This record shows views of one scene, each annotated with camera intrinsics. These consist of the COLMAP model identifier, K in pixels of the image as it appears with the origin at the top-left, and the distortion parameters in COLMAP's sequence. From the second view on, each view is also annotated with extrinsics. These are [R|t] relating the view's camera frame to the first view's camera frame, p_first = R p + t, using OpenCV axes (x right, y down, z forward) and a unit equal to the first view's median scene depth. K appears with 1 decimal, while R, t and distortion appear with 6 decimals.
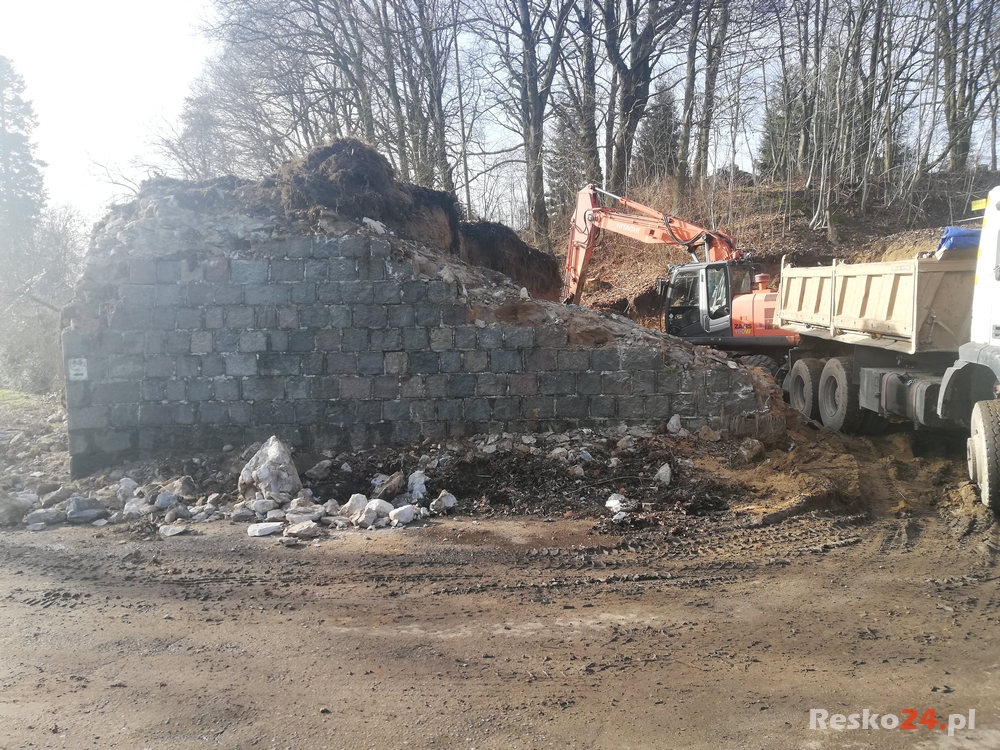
lens RADIAL K [[752.4, 0, 474.4], [0, 752.4, 367.4], [0, 0, 1]] dist [0.061291, -0.070146]
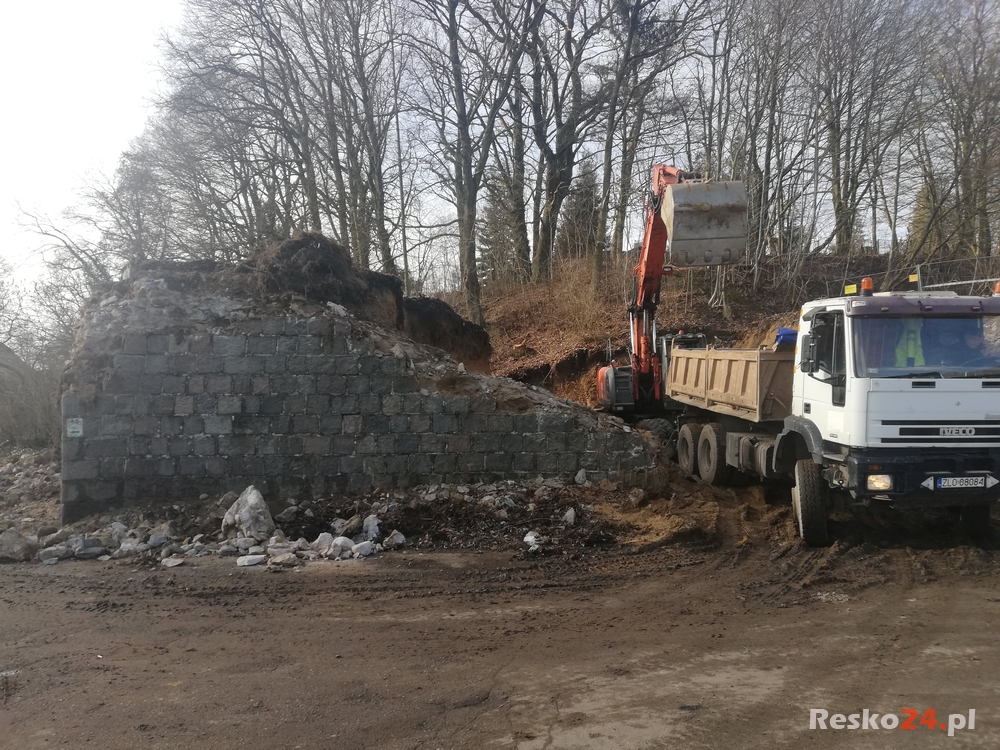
lens RADIAL K [[752.4, 0, 480.6], [0, 752.4, 363.4], [0, 0, 1]] dist [0.061291, -0.070146]
pose [[0.994698, 0.019908, 0.100891, -0.025180], [-0.011942, 0.996807, -0.078952, -0.010159], [-0.102141, 0.077328, 0.991760, -0.210310]]
